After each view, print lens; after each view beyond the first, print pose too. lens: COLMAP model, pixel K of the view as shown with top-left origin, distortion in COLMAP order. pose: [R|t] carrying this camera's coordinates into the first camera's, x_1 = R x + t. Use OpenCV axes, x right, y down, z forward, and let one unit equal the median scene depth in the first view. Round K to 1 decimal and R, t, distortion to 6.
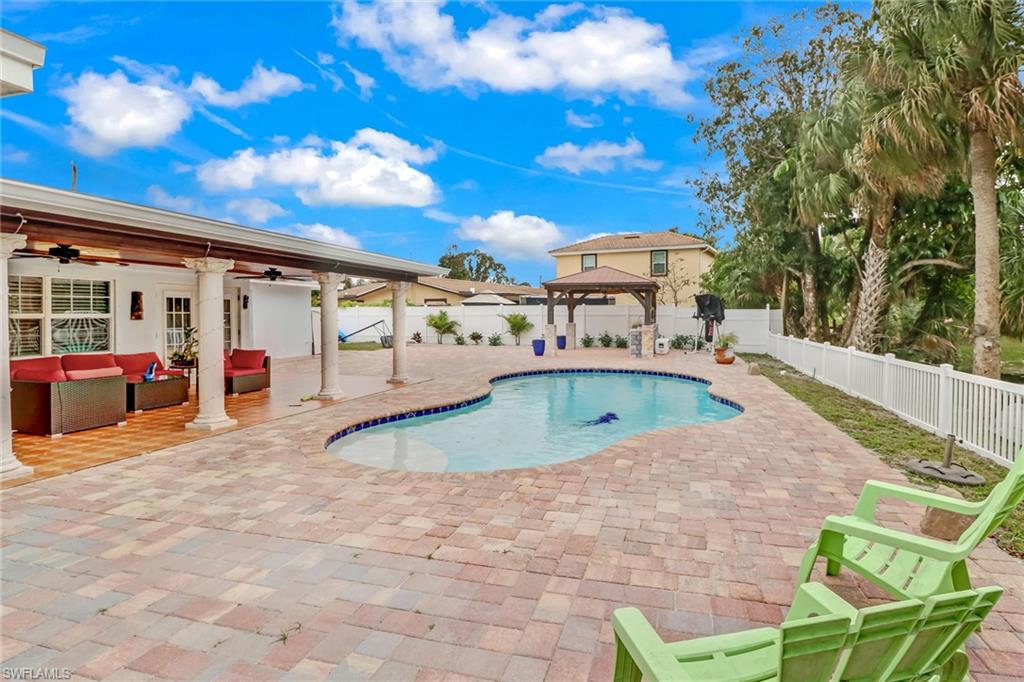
lens RADIAL K [[513.0, 0, 531.5], [0, 513.0, 318.9], [0, 0, 1]] dist [-0.016287, -0.004446]
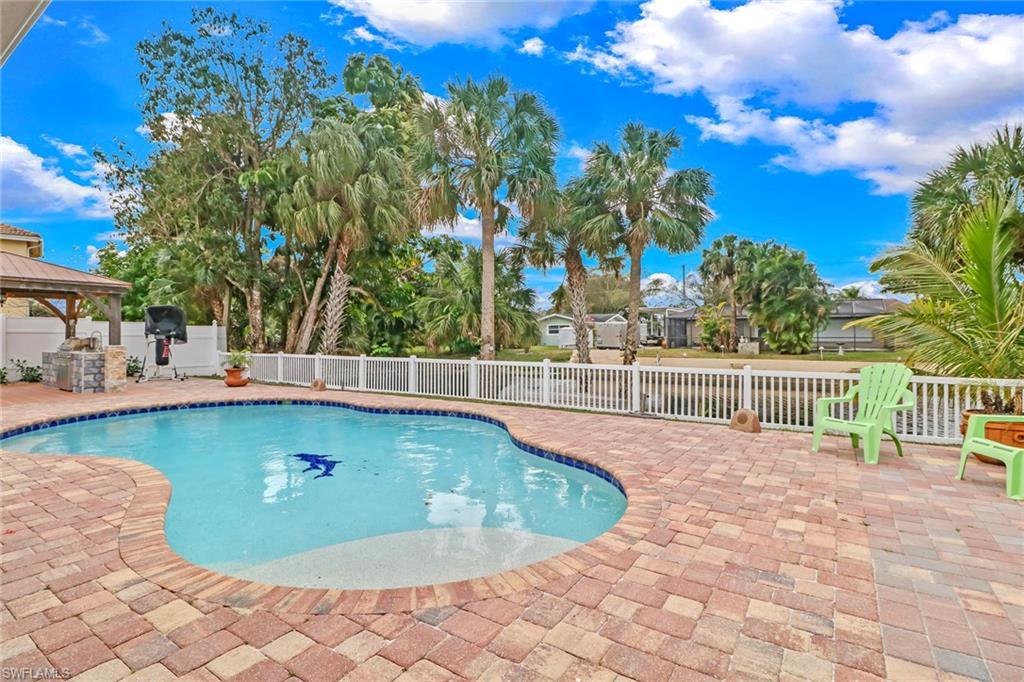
lens RADIAL K [[513.0, 0, 511.5], [0, 513.0, 336.9], [0, 0, 1]] dist [-0.016287, -0.004446]
pose [[0.302070, -0.006358, 0.953264, -1.012099], [0.014940, 0.999887, 0.001935, 0.027130], [-0.953169, 0.013657, 0.302131, 0.947350]]
